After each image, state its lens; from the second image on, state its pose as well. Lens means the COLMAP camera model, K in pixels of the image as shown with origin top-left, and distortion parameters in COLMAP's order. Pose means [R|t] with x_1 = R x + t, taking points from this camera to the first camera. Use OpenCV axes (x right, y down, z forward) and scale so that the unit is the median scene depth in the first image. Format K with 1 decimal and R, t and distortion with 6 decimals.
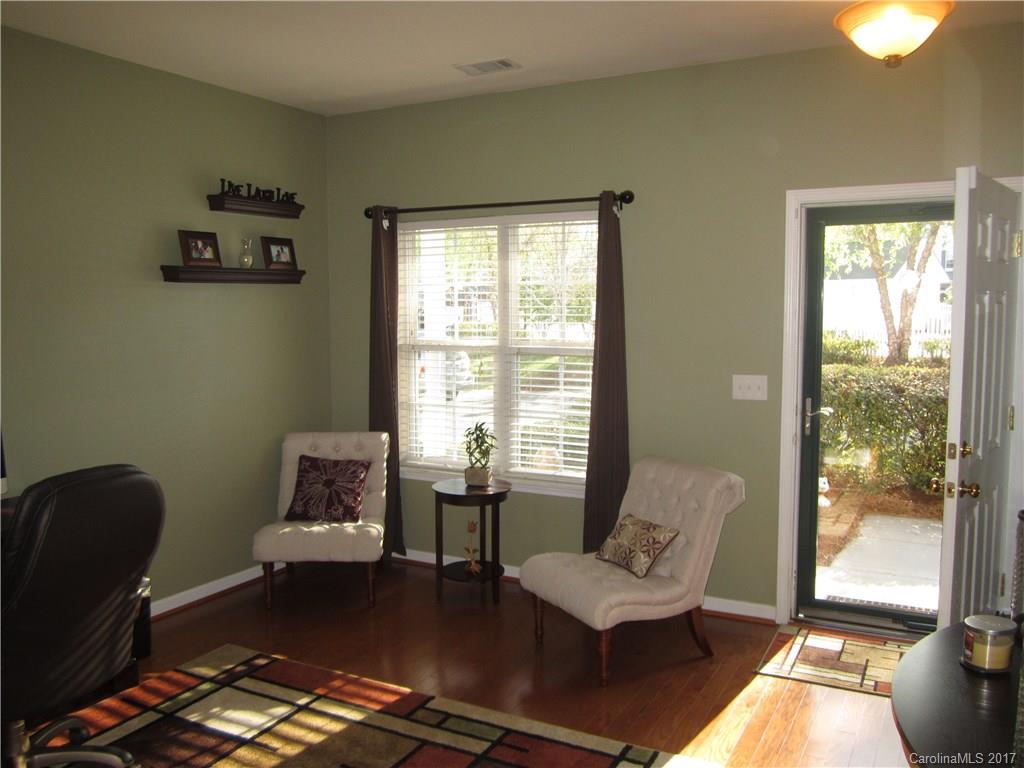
lens RADIAL K [[838.7, 0, 512.7], [0, 838.7, 383.1], [0, 0, 1]] dist [-0.053532, 0.013636]
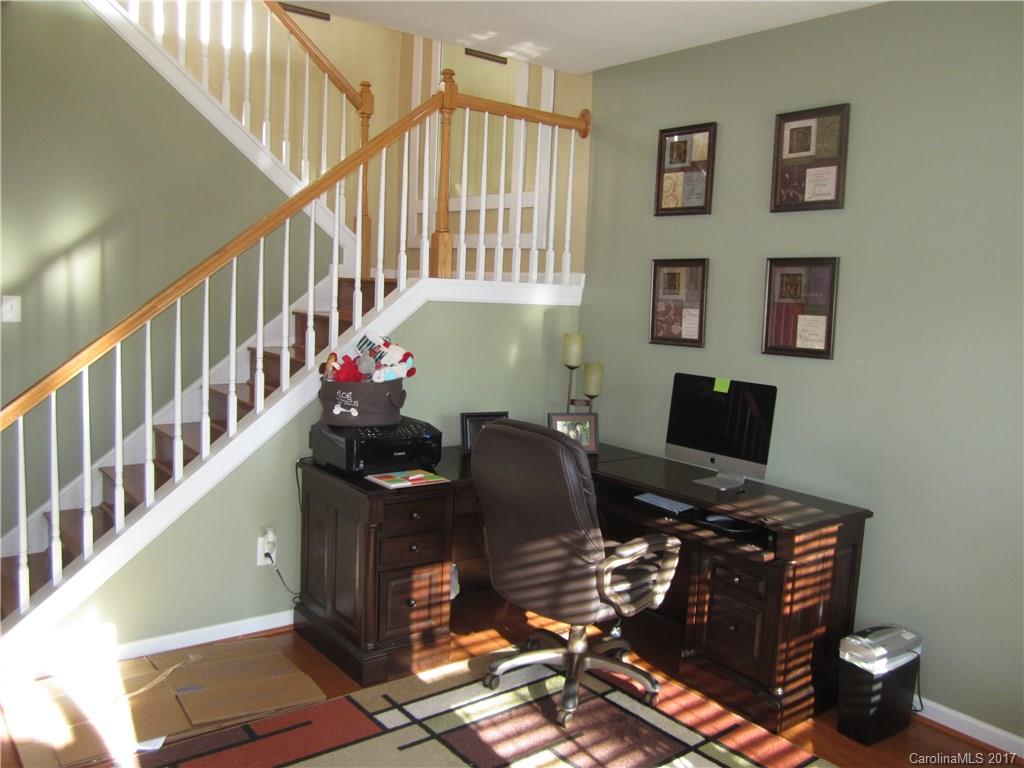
lens RADIAL K [[838.7, 0, 511.8], [0, 838.7, 383.2], [0, 0, 1]] dist [-0.053532, 0.013636]
pose [[-0.403088, 0.081818, -0.911496, 0.447099], [-0.126218, 0.981507, 0.143919, -0.095938], [0.906415, 0.173059, -0.385307, 1.063087]]
